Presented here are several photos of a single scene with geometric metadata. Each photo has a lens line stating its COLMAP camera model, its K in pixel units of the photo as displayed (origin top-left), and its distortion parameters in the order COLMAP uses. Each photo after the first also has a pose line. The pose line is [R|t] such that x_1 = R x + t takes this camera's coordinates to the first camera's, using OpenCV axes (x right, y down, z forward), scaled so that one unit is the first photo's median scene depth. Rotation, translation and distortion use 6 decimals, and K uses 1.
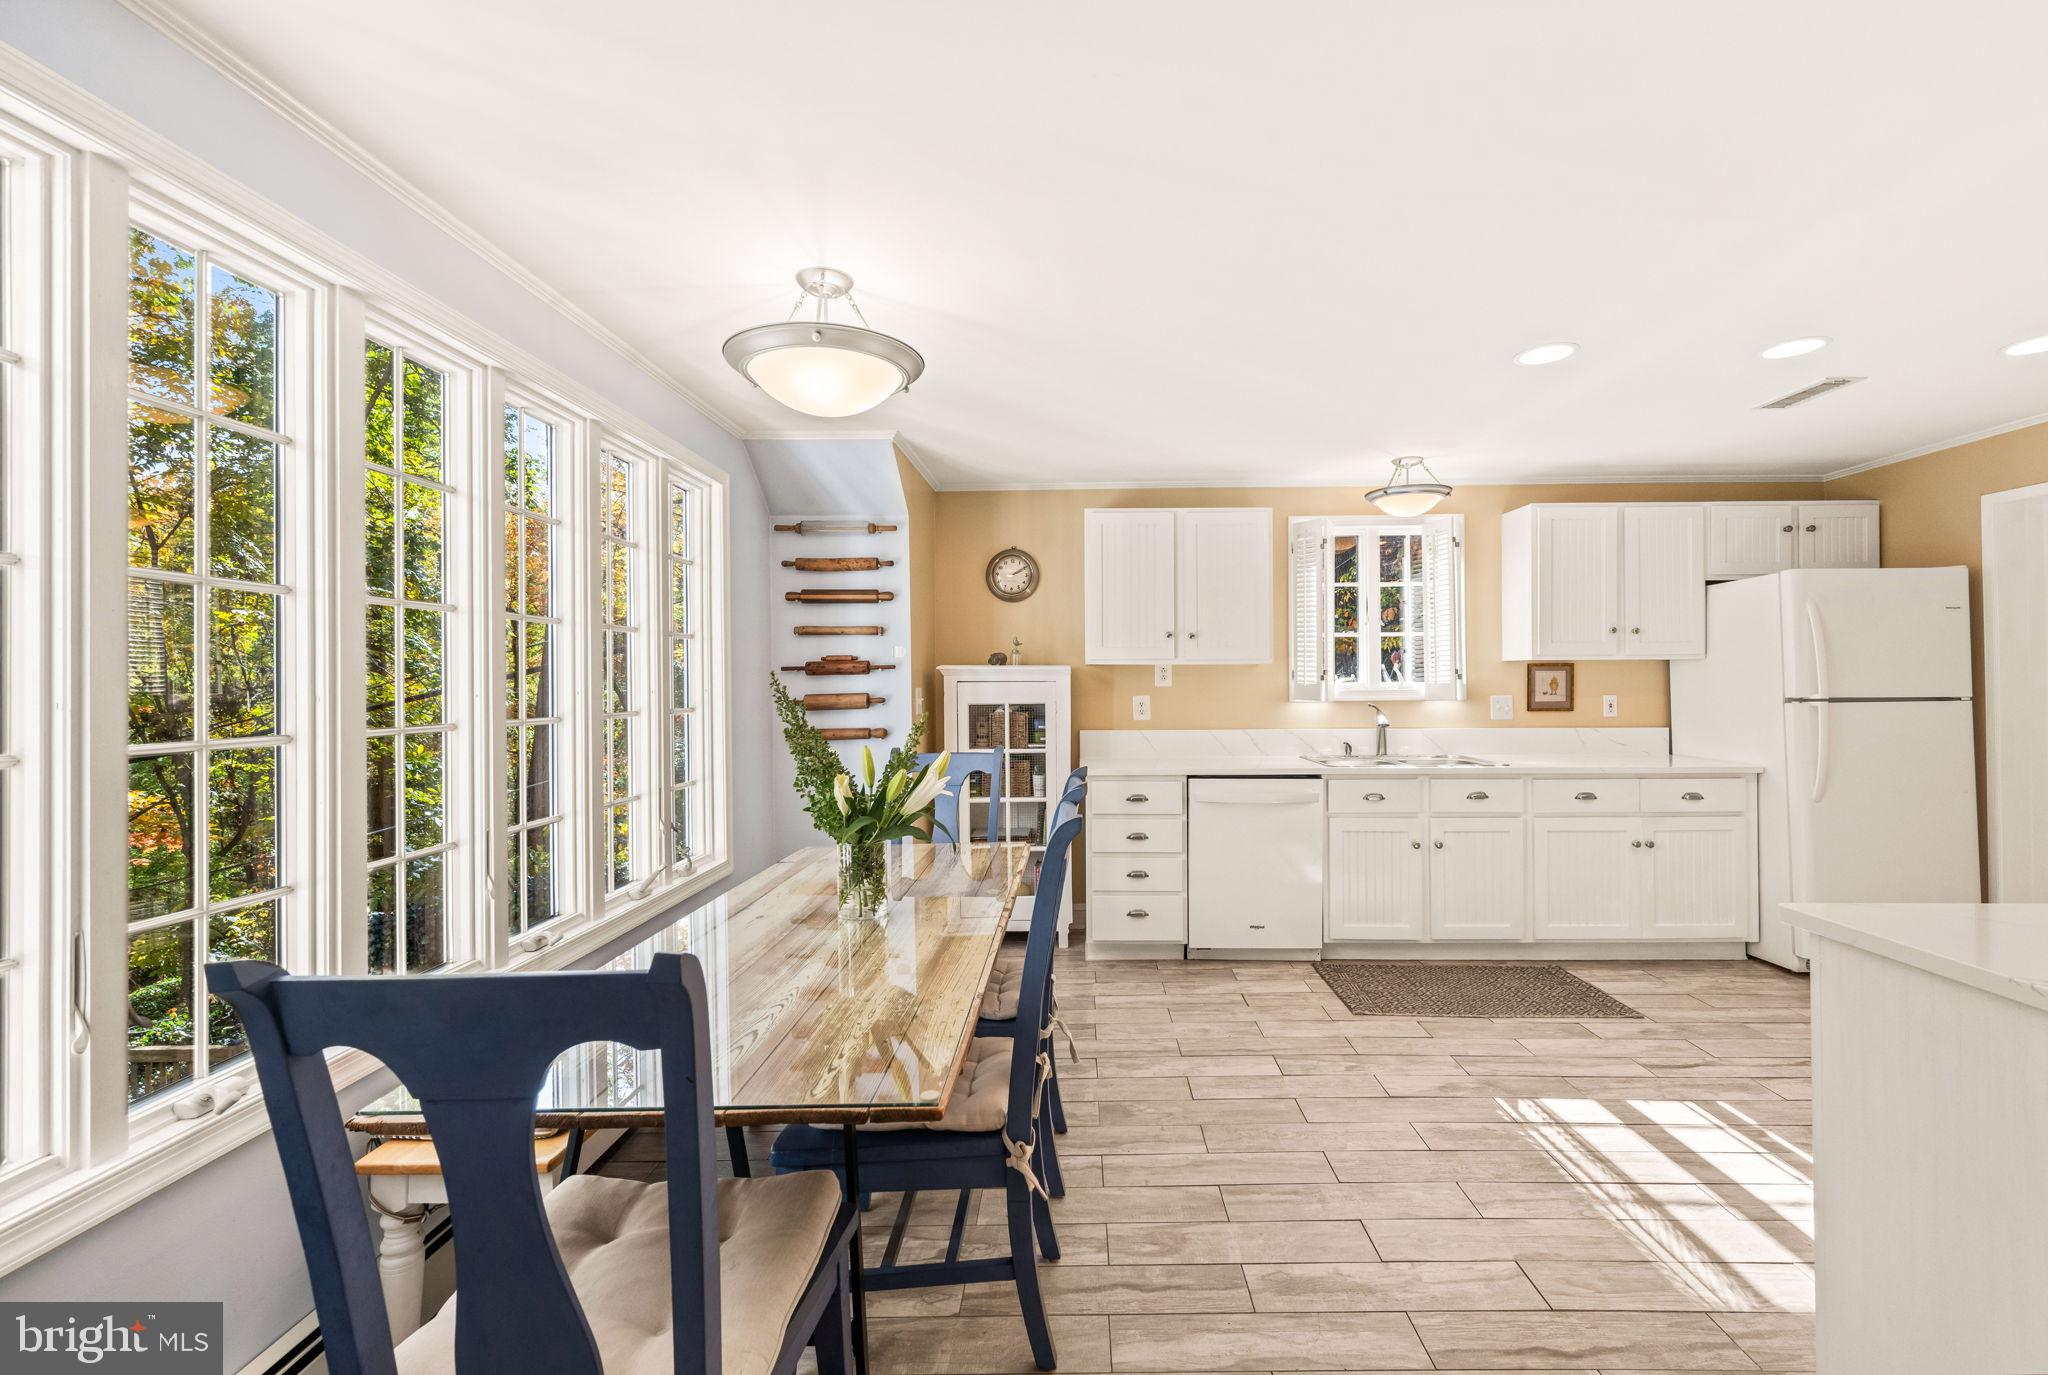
lens RADIAL K [[885.0, 0, 1067.6], [0, 885.0, 677.2], [0, 0, 1]] dist [0.000218, 0.000101]
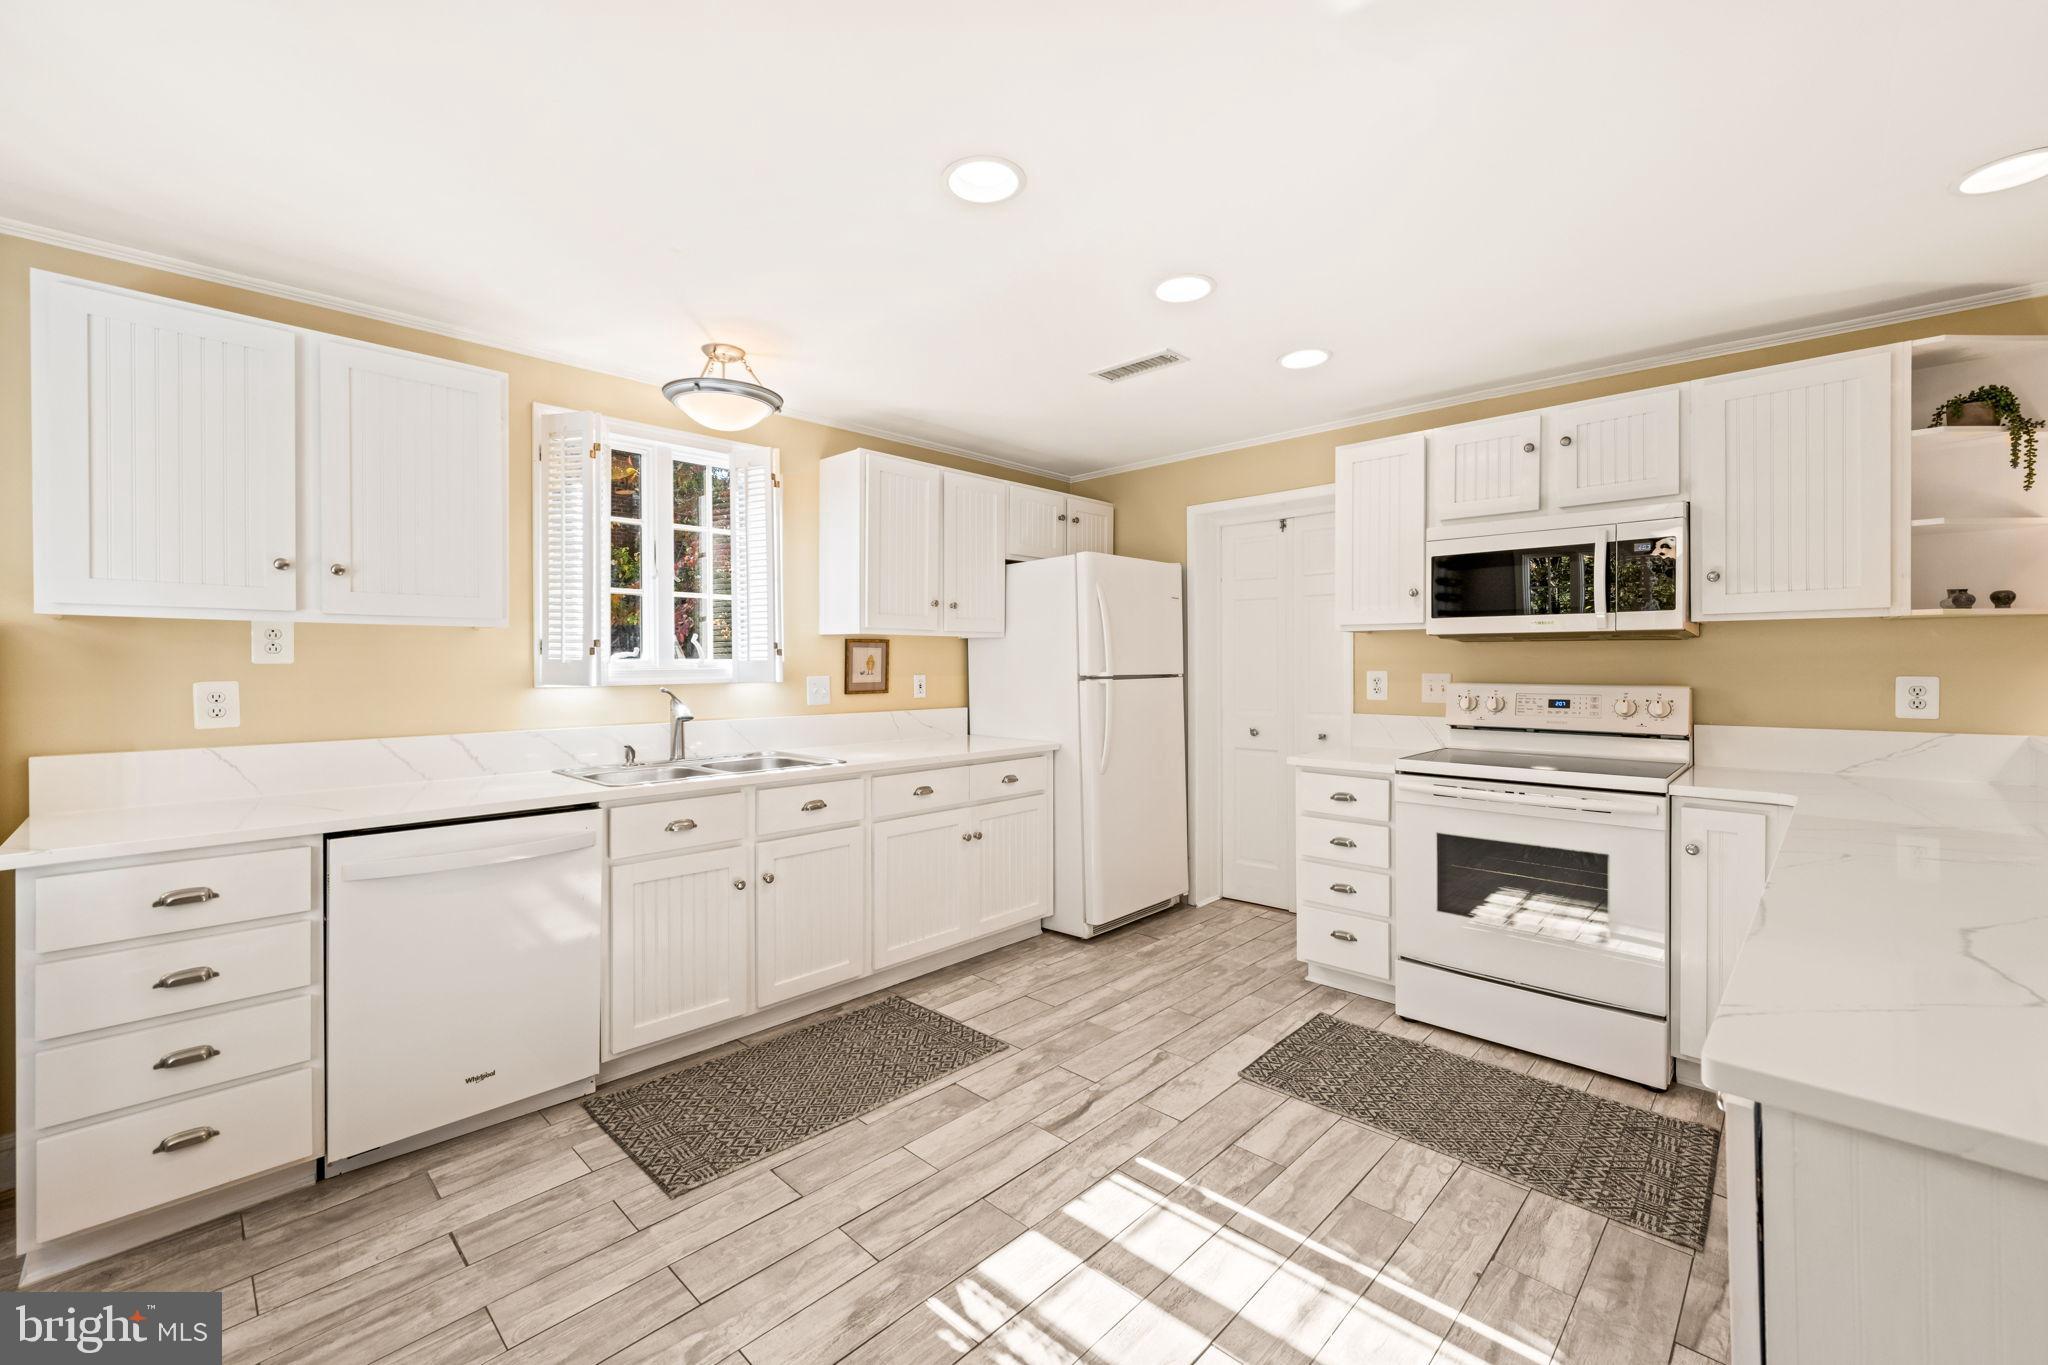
lens RADIAL K [[824.0, 0, 1025.7], [0, 824.0, 670.1], [0, 0, 1]] dist [0.002418, 0.000153]
pose [[0.686615, -0.002351, 0.727017, 0.065724], [-0.006410, 0.999936, 0.009287, 0.007599], [-0.726993, -0.011037, 0.686556, 0.367551]]
